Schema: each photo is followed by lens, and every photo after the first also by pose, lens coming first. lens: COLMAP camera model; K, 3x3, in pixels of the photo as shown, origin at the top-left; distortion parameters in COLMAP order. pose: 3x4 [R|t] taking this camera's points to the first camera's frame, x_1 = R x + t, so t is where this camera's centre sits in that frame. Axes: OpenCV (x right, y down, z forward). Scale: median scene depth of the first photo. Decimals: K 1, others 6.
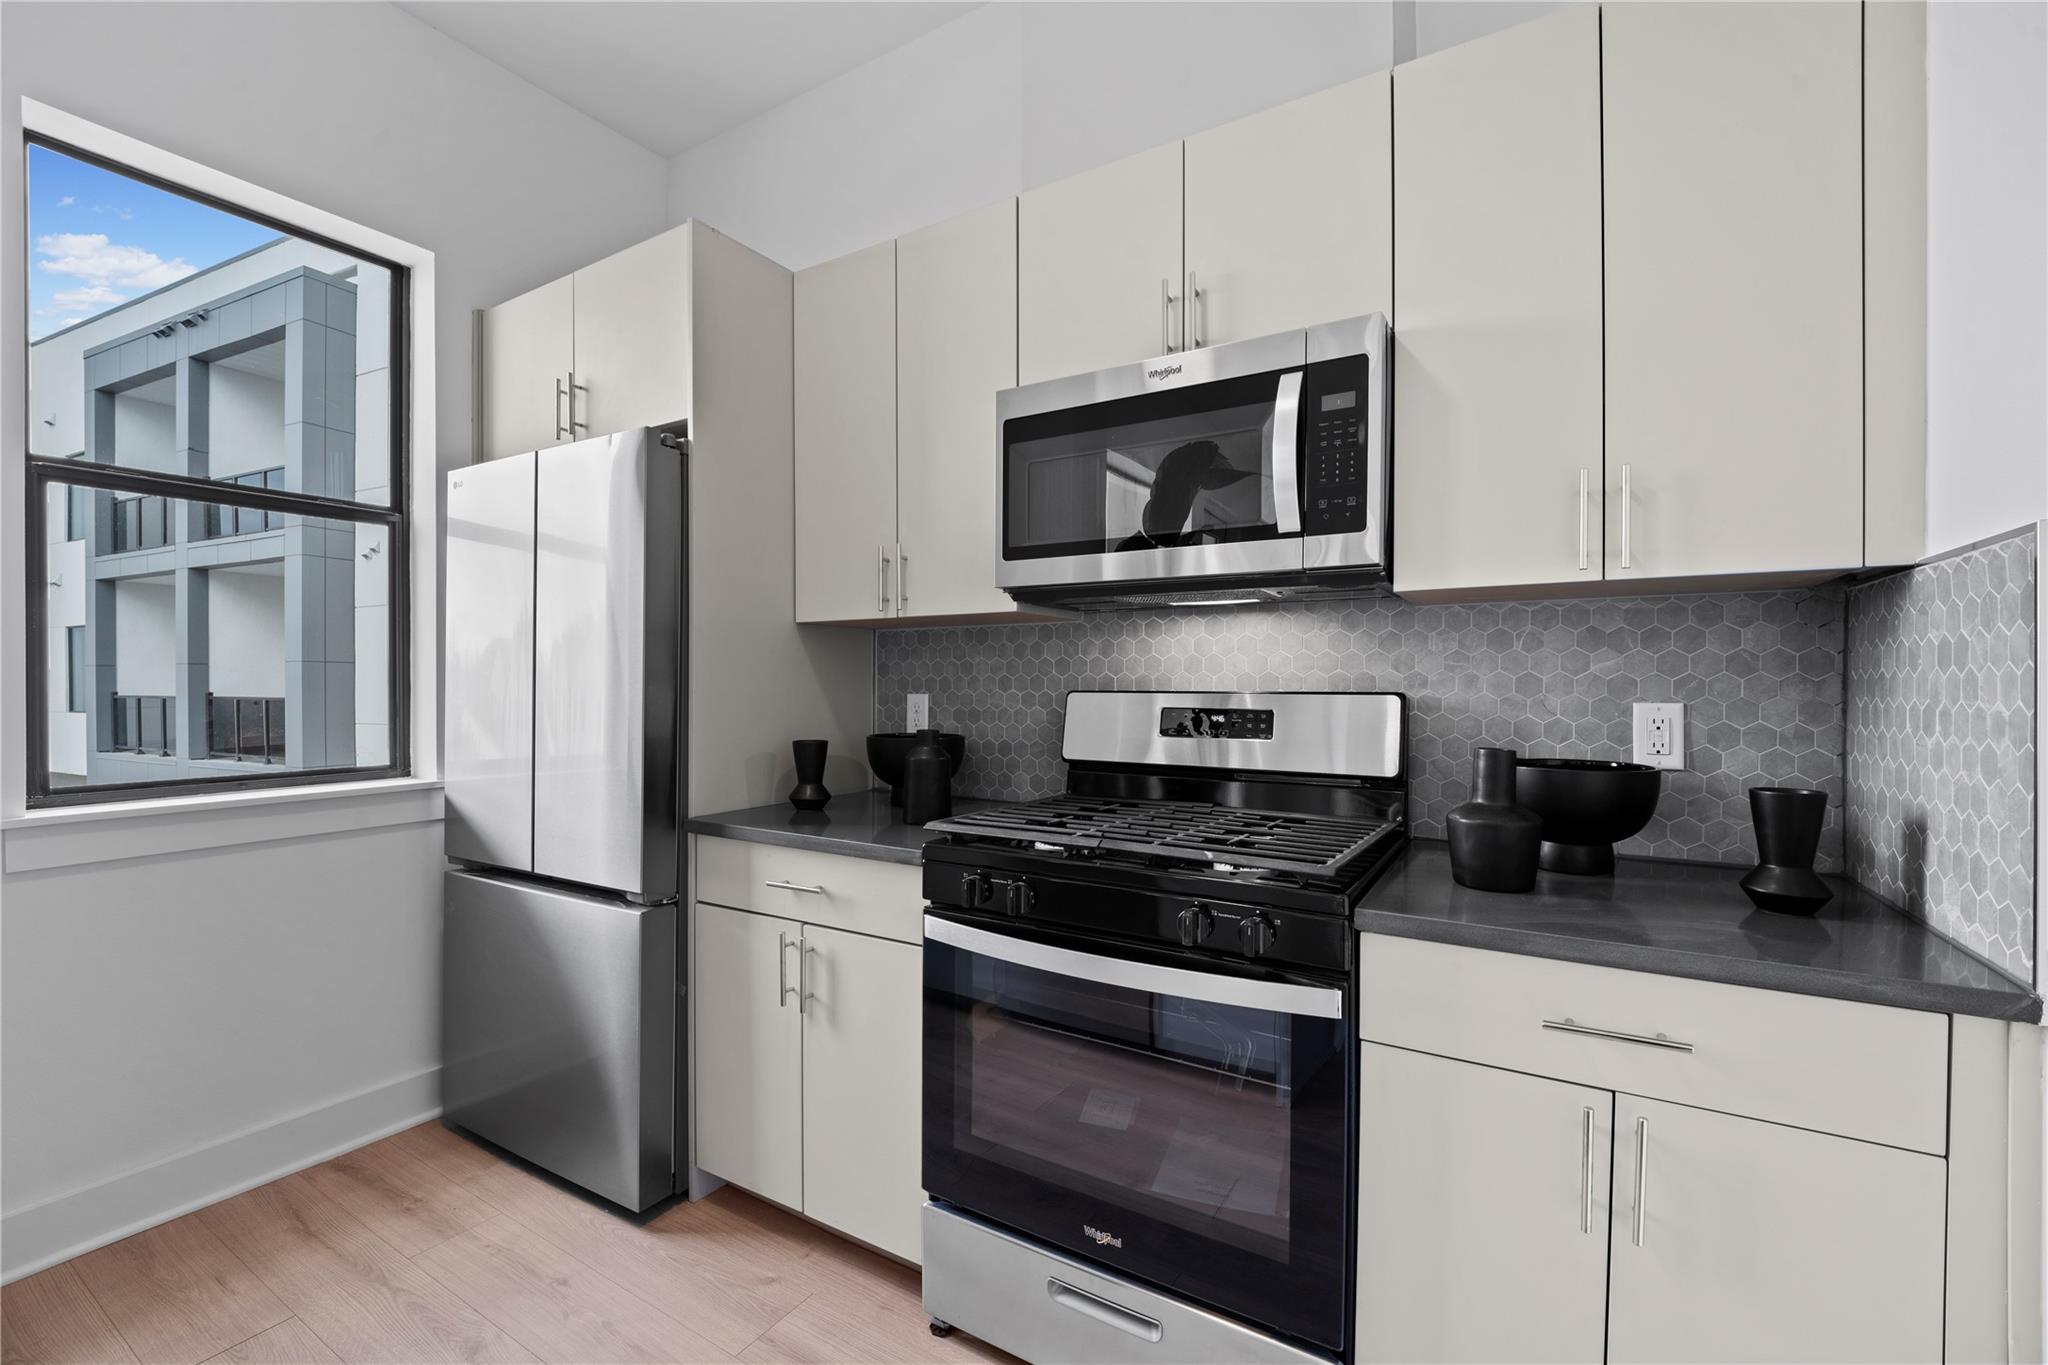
lens RADIAL K [[863.4, 0, 1020.9], [0, 863.4, 687.8], [0, 0, 1]] dist [-0.000368, -0.000133]
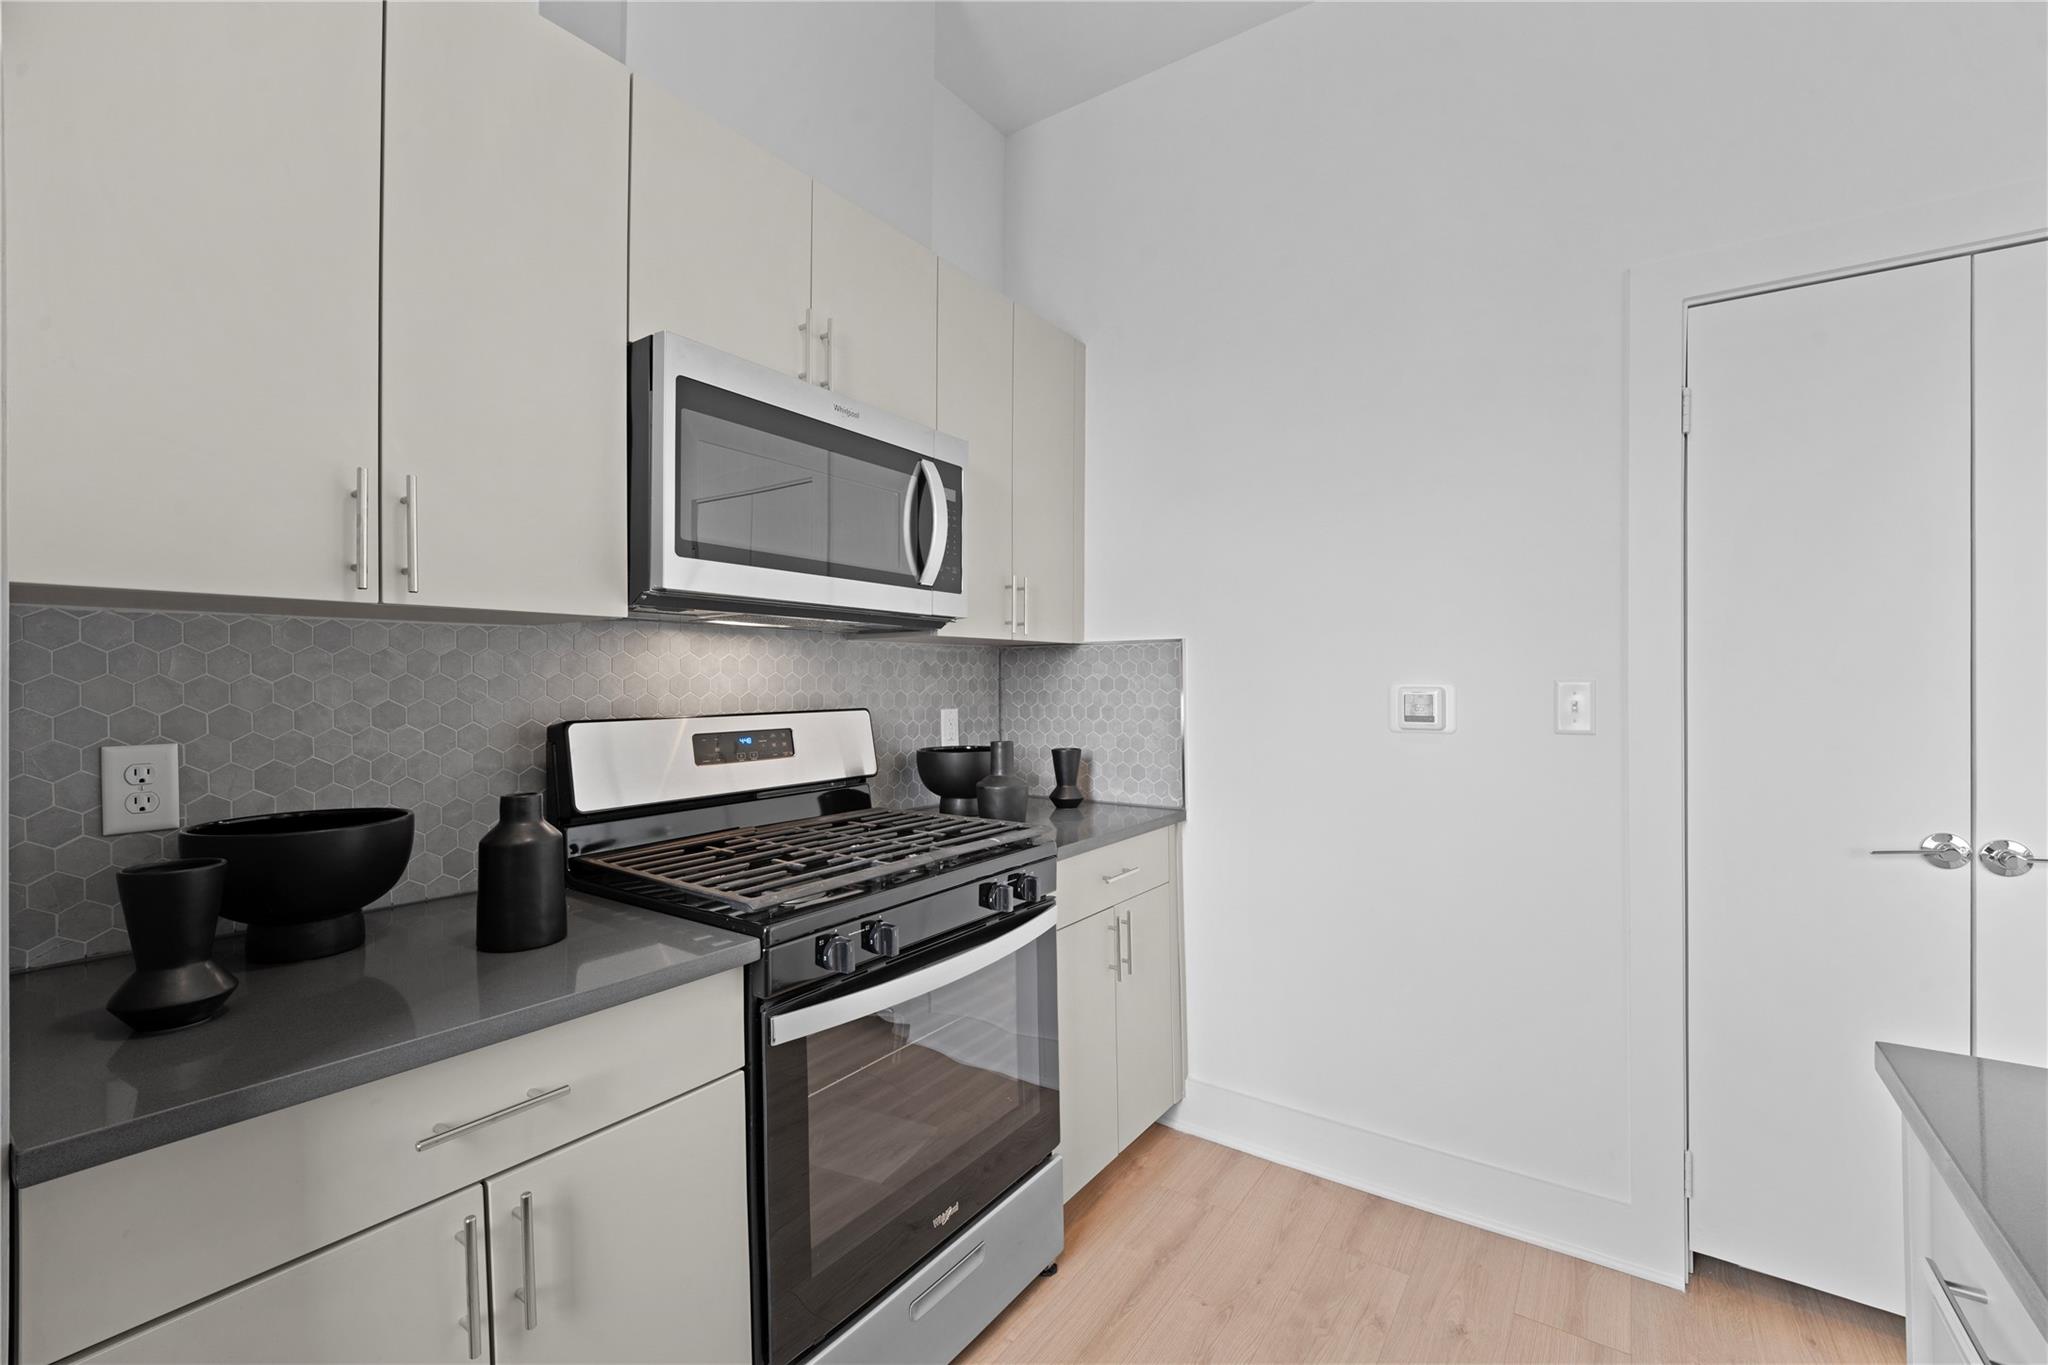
lens RADIAL K [[863.4, 0, 1018.6], [0, 863.4, 676.7], [0, 0, 1]] dist [-0.000368, -0.000133]
pose [[0.060498, 0.000801, 0.998168, -0.829014], [0.009490, 0.999954, -0.001377, -0.037762], [-0.998123, 0.009556, 0.060488, 0.695984]]
